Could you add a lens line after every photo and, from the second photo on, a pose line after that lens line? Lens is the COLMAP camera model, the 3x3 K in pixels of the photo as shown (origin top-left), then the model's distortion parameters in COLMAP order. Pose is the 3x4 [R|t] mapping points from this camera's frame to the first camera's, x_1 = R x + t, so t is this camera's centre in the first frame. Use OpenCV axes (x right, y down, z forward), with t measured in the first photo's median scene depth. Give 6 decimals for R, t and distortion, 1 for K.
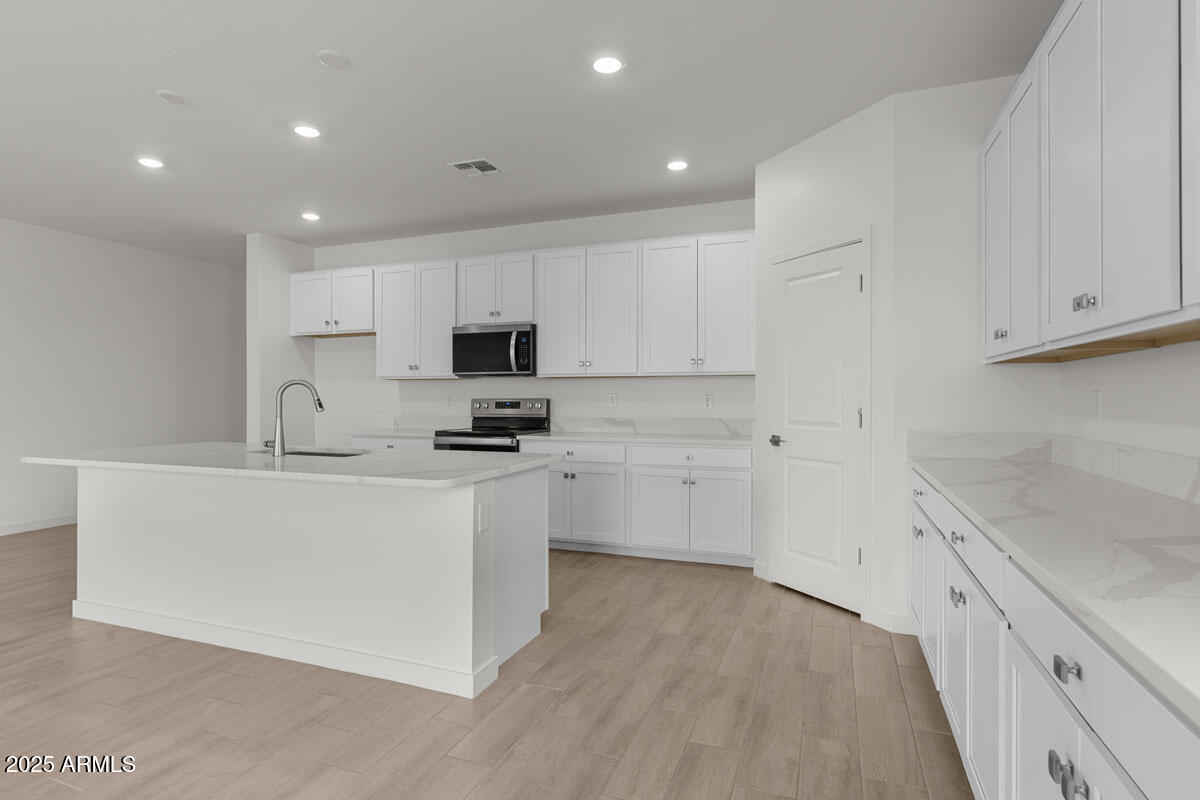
lens RADIAL K [[613.3, 0, 595.7], [0, 613.3, 397.8], [0, 0, 1]] dist [0.015583, 0.000501]
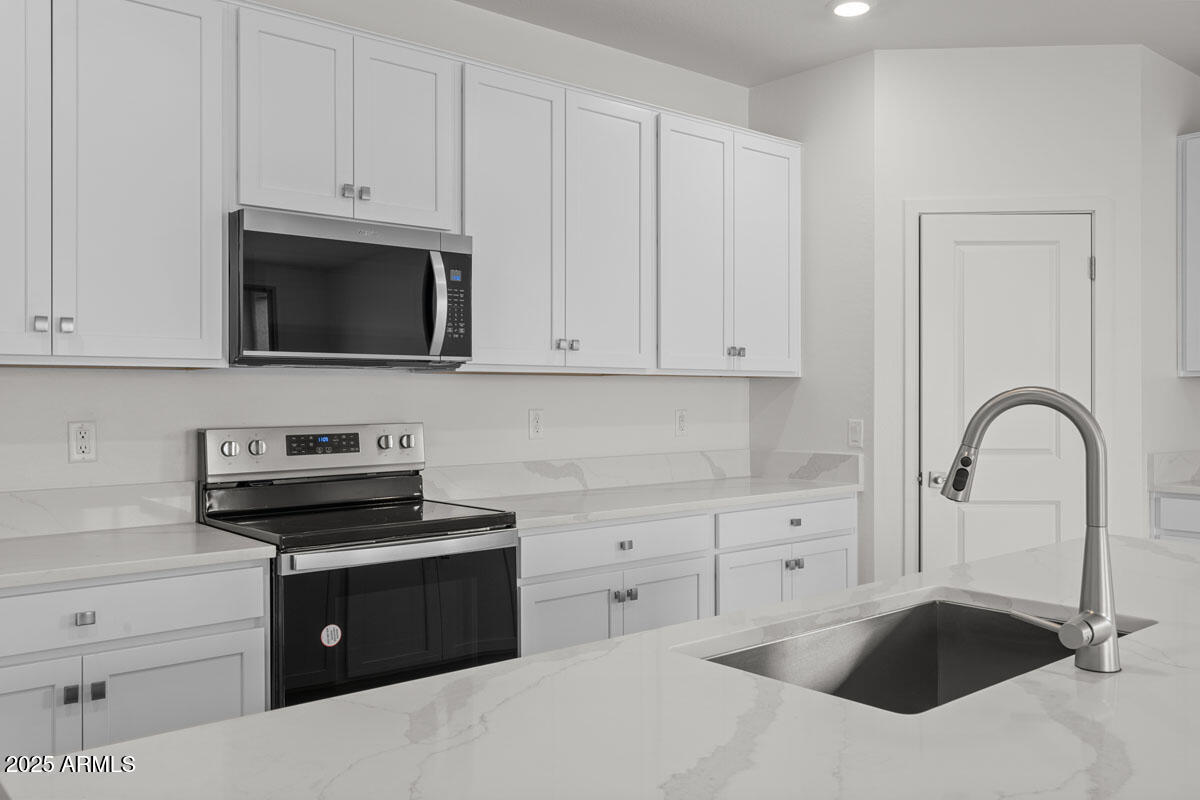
lens RADIAL K [[977.0, 0, 593.9], [0, 977.0, 402.9], [0, 0, 1]] dist [0.007096, -0.003680]
pose [[0.483623, -0.006523, 0.875252, -0.604314], [0.003687, 0.999979, 0.005415, -0.015630], [-0.875269, 0.000608, 0.483636, 0.601307]]
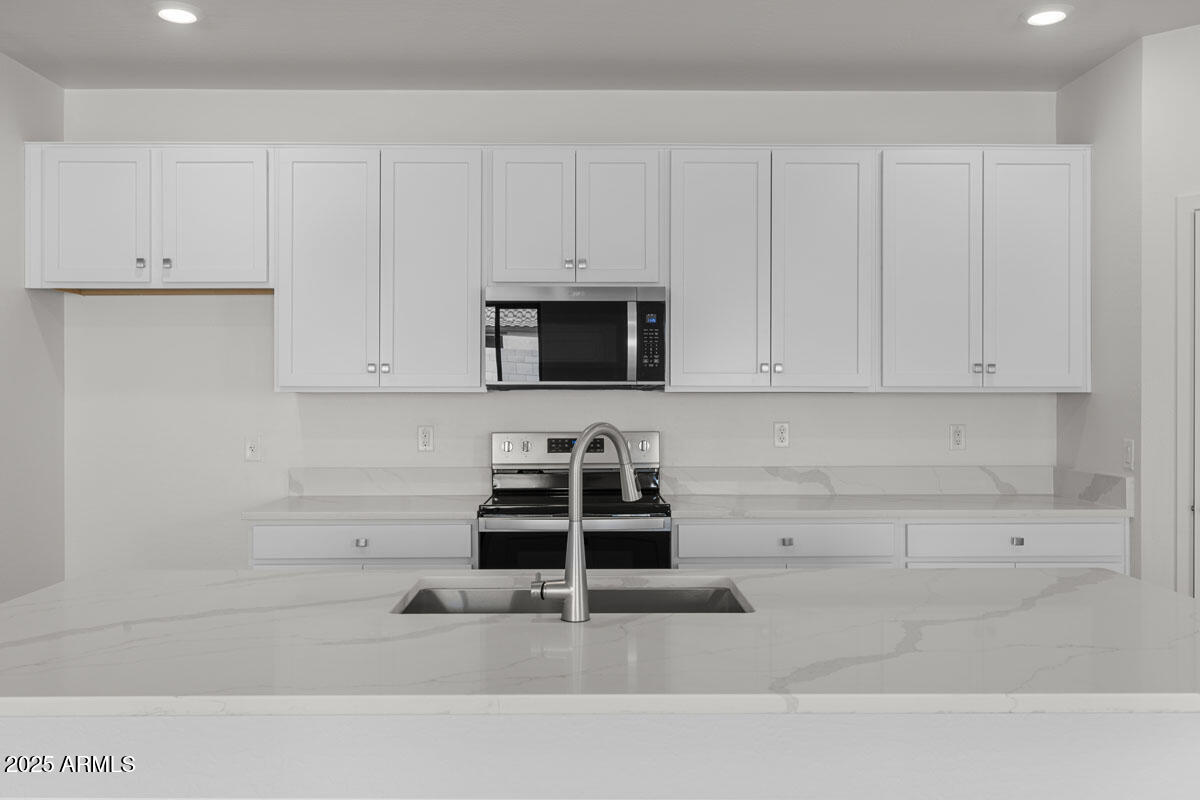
lens RADIAL K [[977.0, 0, 603.7], [0, 977.0, 396.1], [0, 0, 1]] dist [0.007096, -0.003680]
pose [[0.927664, 0.000748, 0.373414, -0.442104], [-0.000213, 0.999999, -0.001473, -0.028455], [-0.373415, 0.001287, 0.927664, 0.256550]]
